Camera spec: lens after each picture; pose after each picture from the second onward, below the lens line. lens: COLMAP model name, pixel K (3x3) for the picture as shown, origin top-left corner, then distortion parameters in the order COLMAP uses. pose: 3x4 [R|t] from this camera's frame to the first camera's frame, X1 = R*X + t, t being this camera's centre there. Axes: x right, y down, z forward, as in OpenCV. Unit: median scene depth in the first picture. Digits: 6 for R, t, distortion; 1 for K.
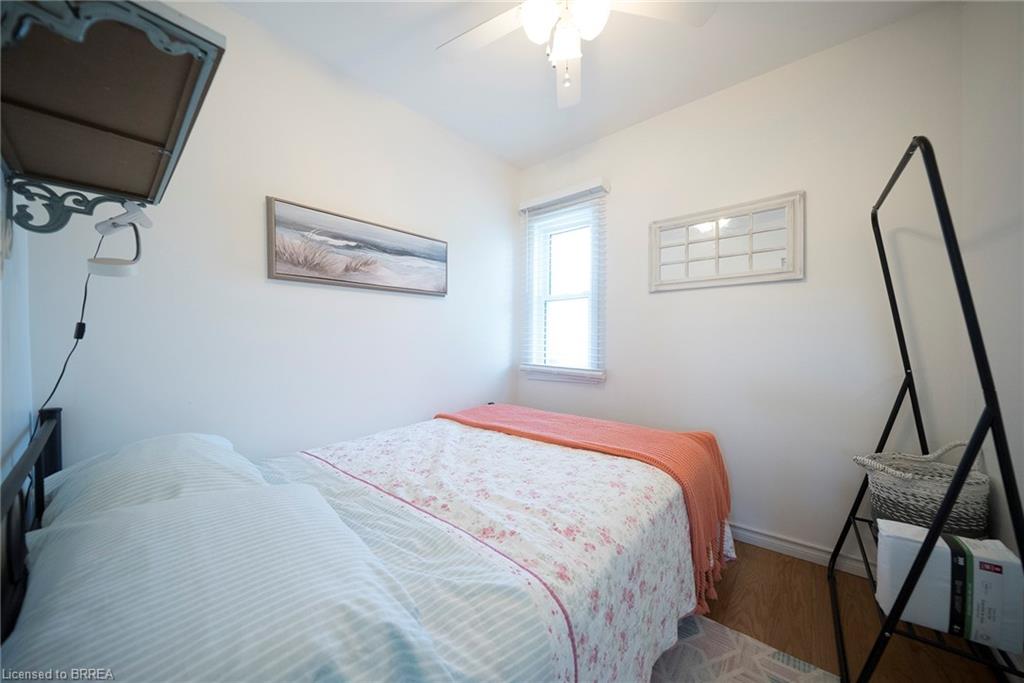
lens RADIAL K [[350.7, 0, 509.9], [0, 350.7, 344.0], [0, 0, 1]] dist [-0.005547, -0.000015]
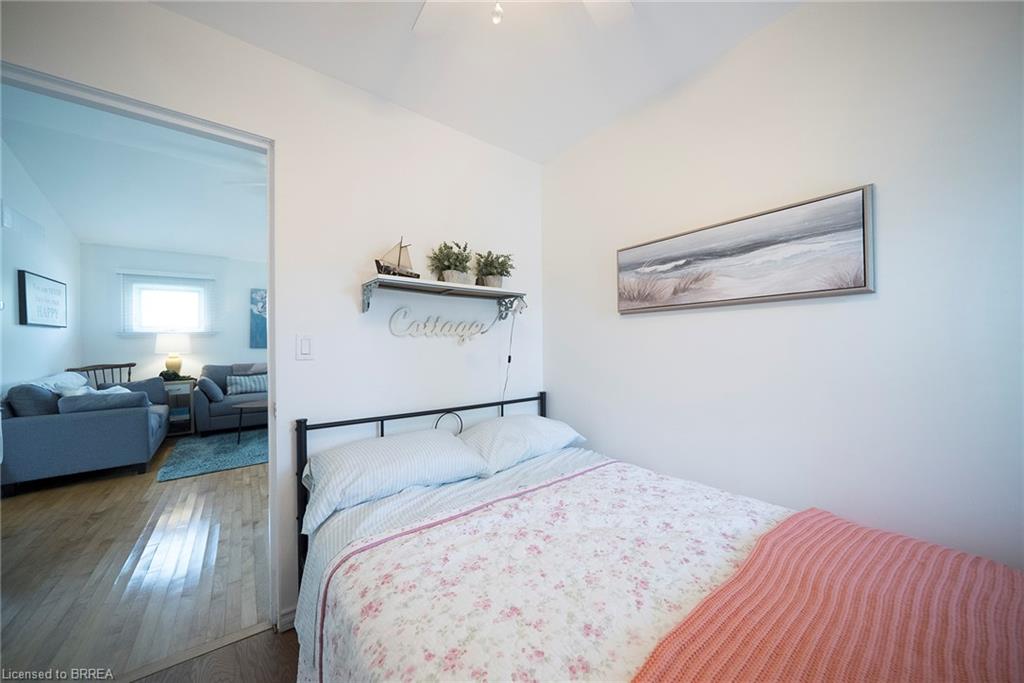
lens RADIAL K [[350.7, 0, 509.9], [0, 350.7, 344.0], [0, 0, 1]] dist [-0.005547, -0.000015]
pose [[-0.208861, 0.007343, -0.977918, 0.595598], [-0.002865, 0.999963, 0.008121, -0.089933], [0.977941, 0.004498, -0.208832, 0.845636]]
